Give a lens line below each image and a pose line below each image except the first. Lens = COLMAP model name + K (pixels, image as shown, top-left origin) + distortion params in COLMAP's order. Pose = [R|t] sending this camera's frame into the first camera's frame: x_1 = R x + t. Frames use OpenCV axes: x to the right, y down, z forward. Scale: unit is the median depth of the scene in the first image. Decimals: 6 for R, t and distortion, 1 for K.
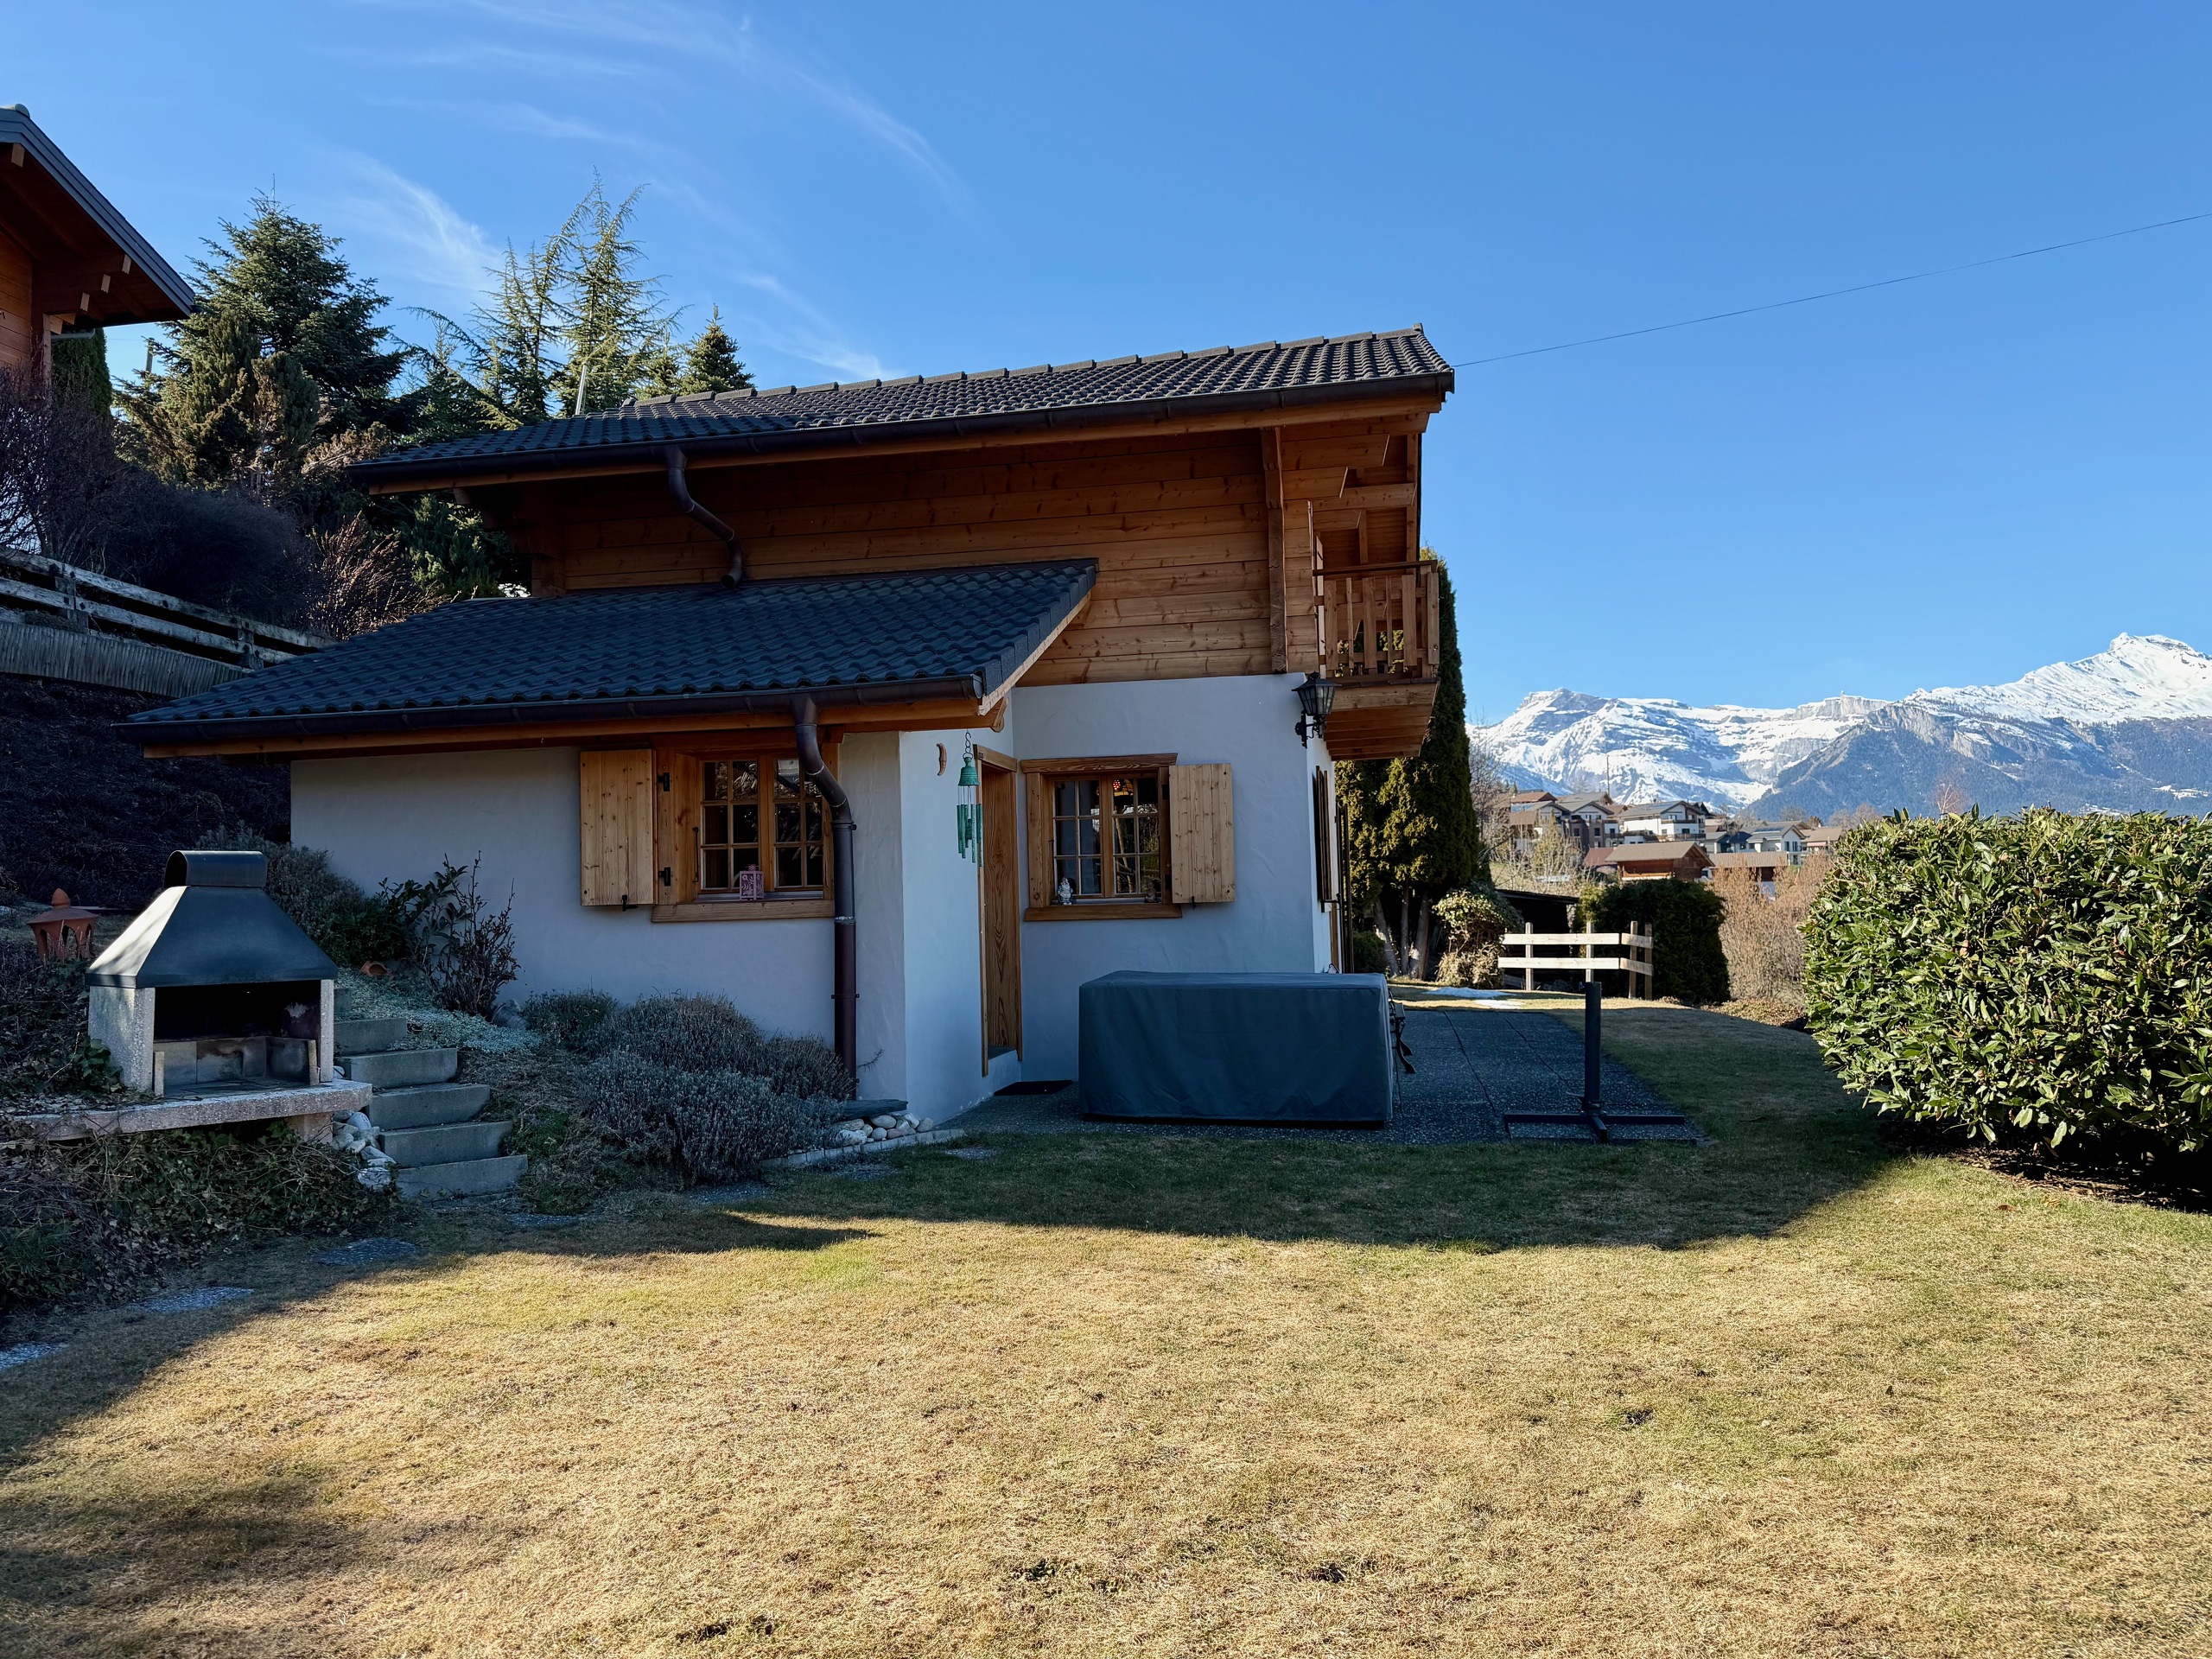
lens RADIAL K [[1547.5, 0, 1114.5], [0, 1547.5, 836.8], [0, 0, 1]] dist [0.057524, -0.066027]
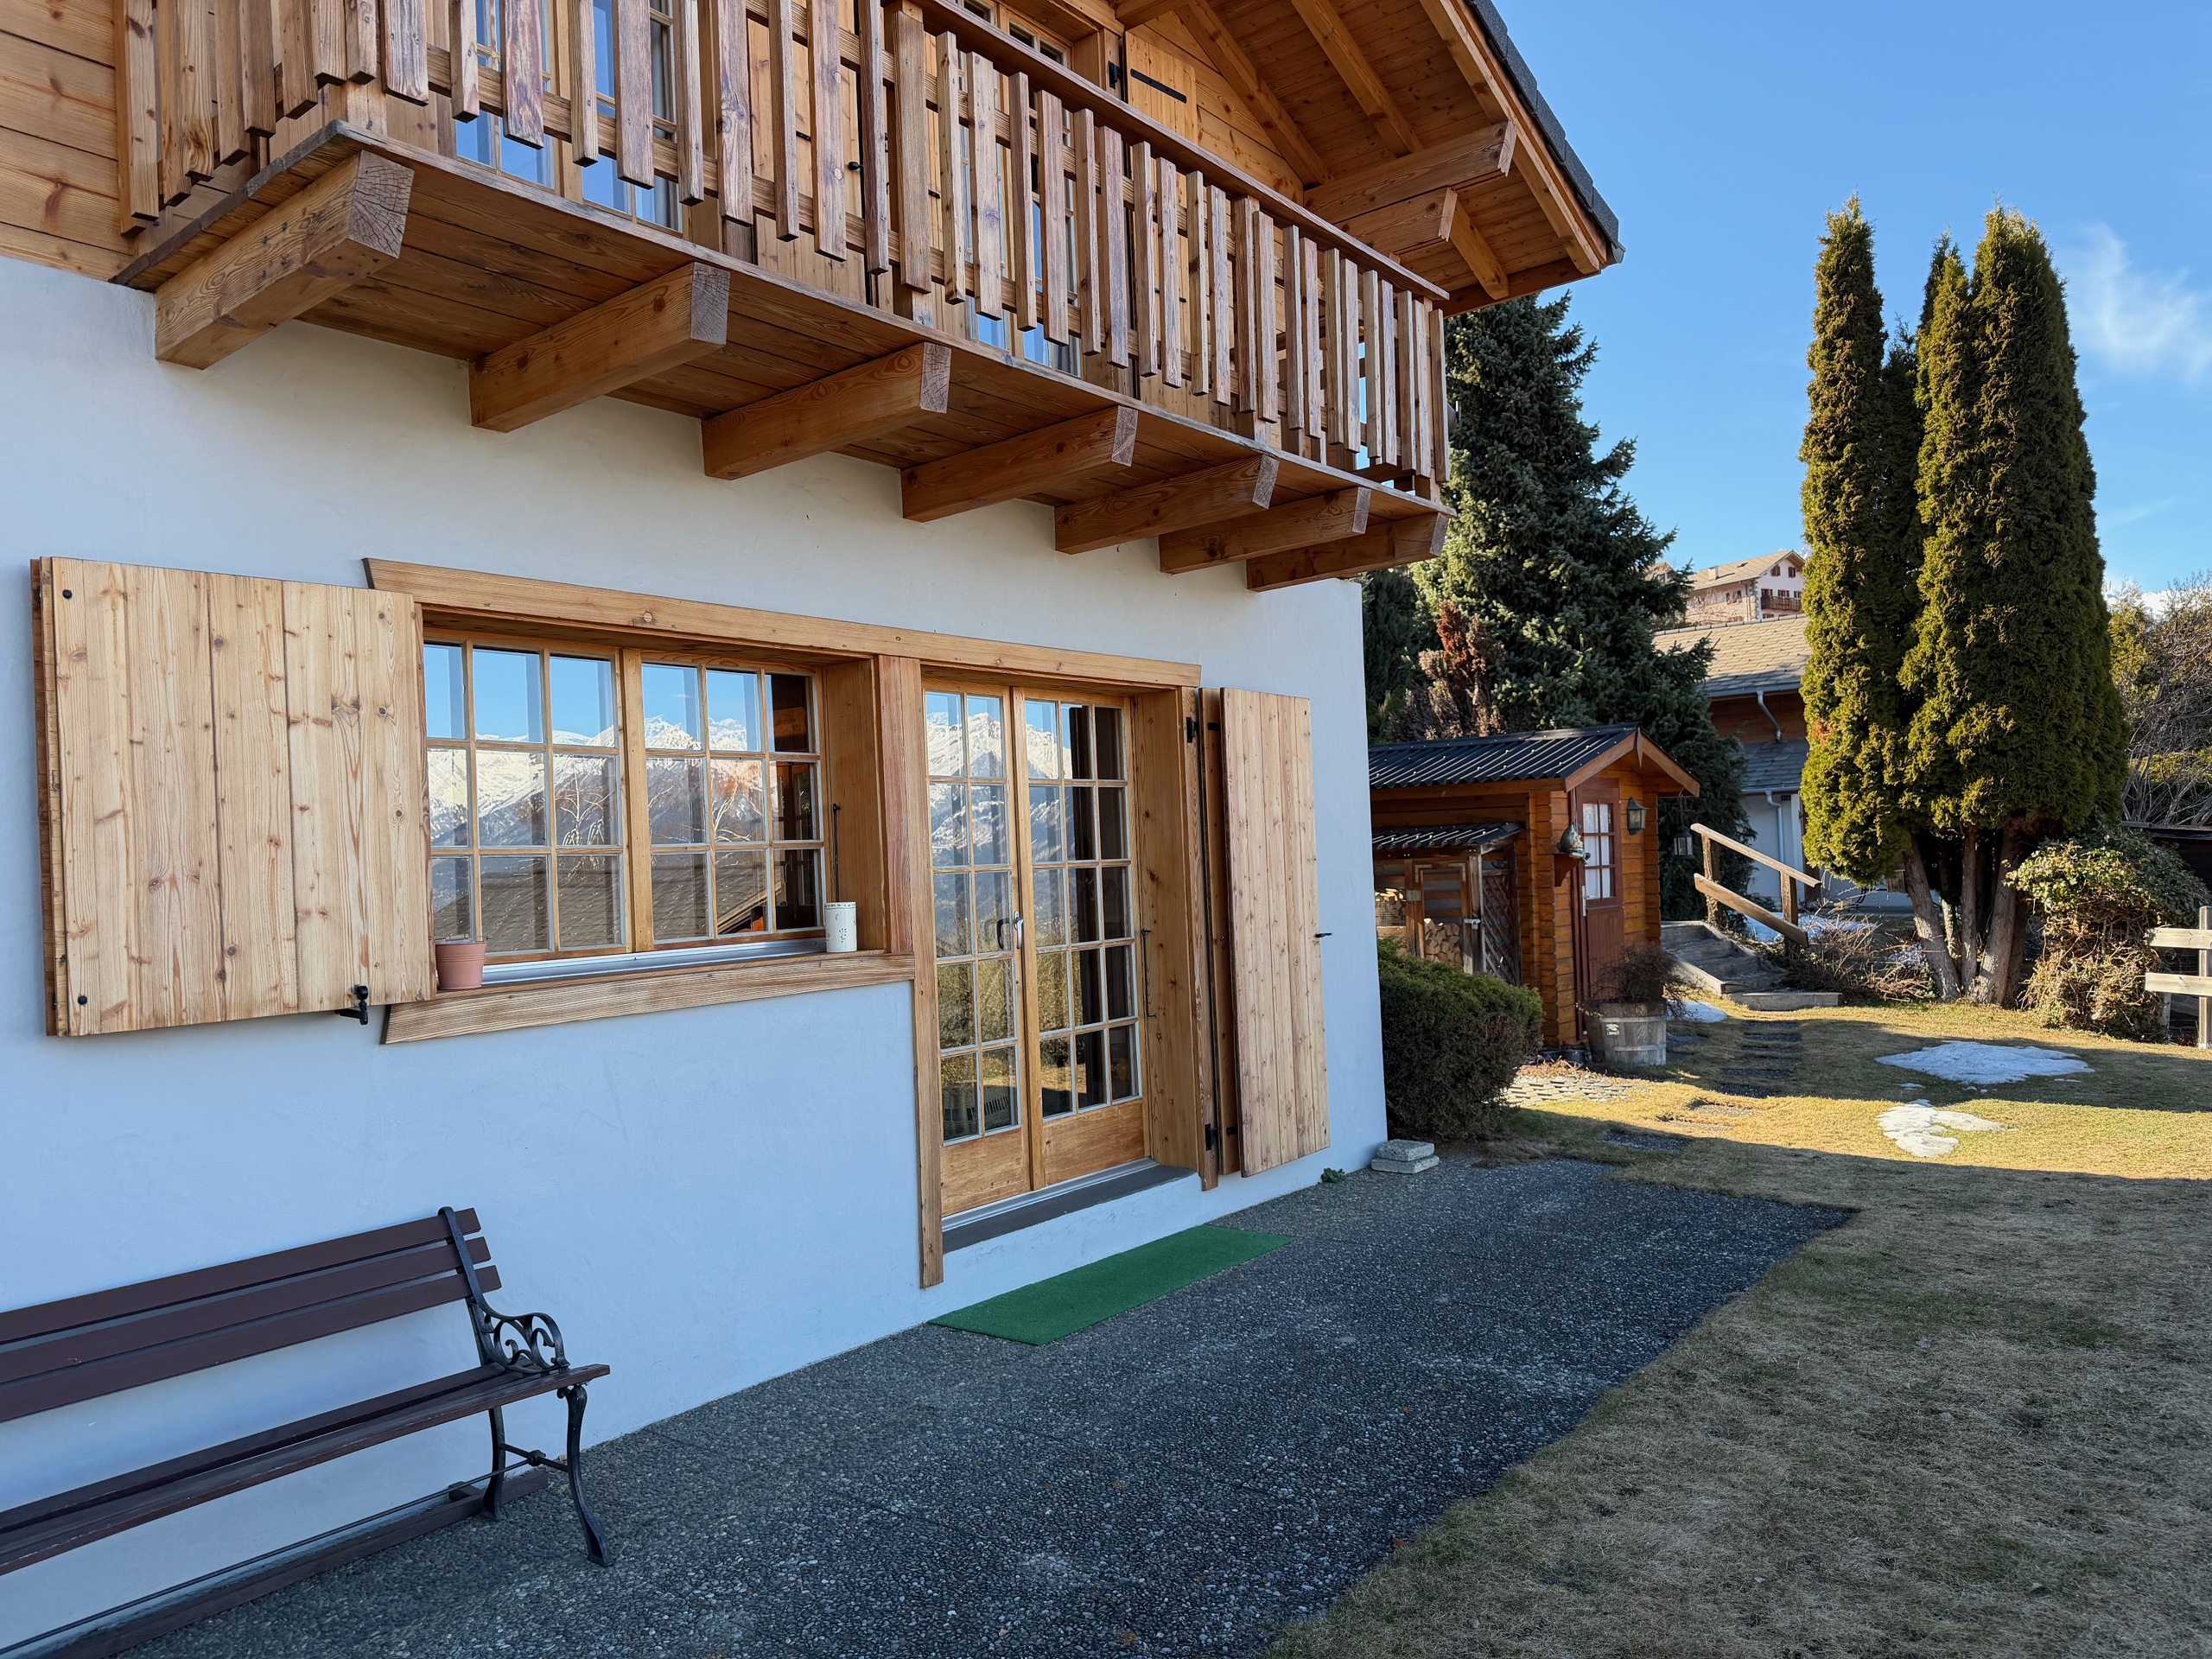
lens RADIAL K [[1547.5, 0, 1127.8], [0, 1547.5, 832.0], [0, 0, 1]] dist [0.057524, -0.066027]
pose [[0.885630, -0.018044, -0.464041, 0.433584], [0.036155, 0.998891, 0.030163, 0.007667], [0.462982, -0.043491, 0.885300, 0.878302]]
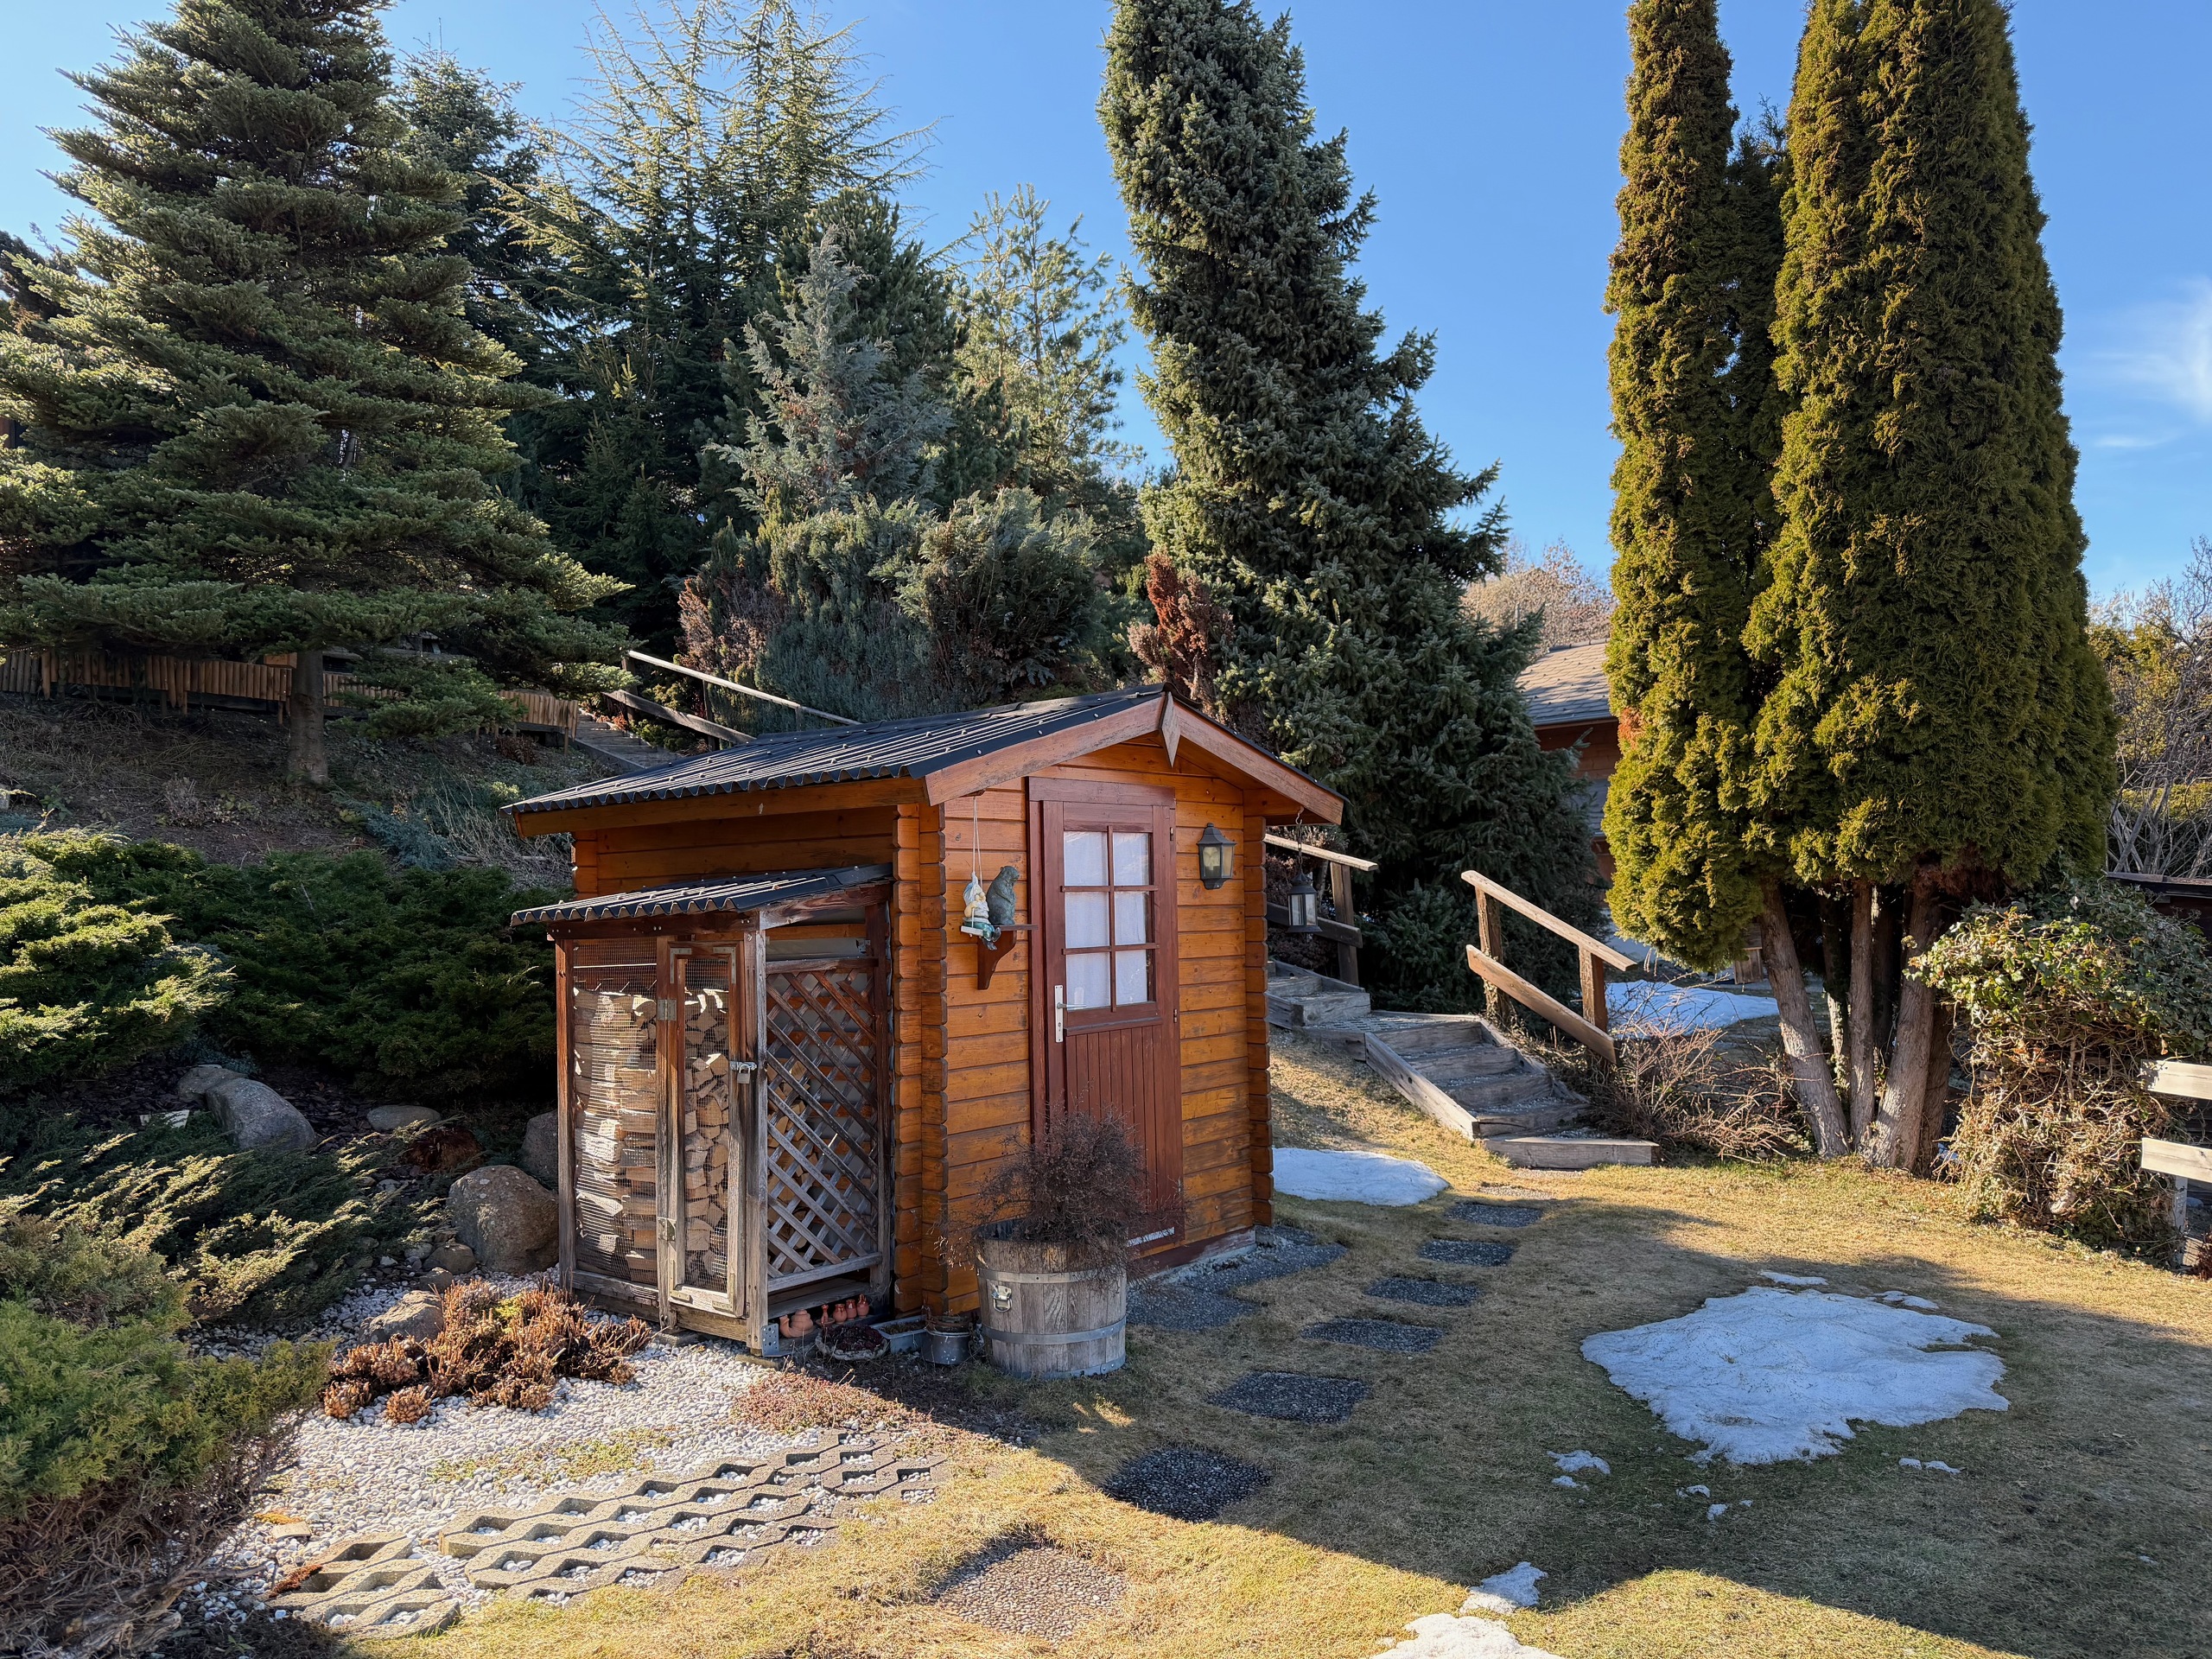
lens RADIAL K [[1547.5, 0, 1111.0], [0, 1547.5, 841.5], [0, 0, 1]] dist [0.057524, -0.066027]
pose [[0.873632, -0.021251, -0.486122, 0.505941], [0.028512, 0.999565, 0.007544, 0.031367], [0.485750, -0.020451, 0.873858, 1.471457]]
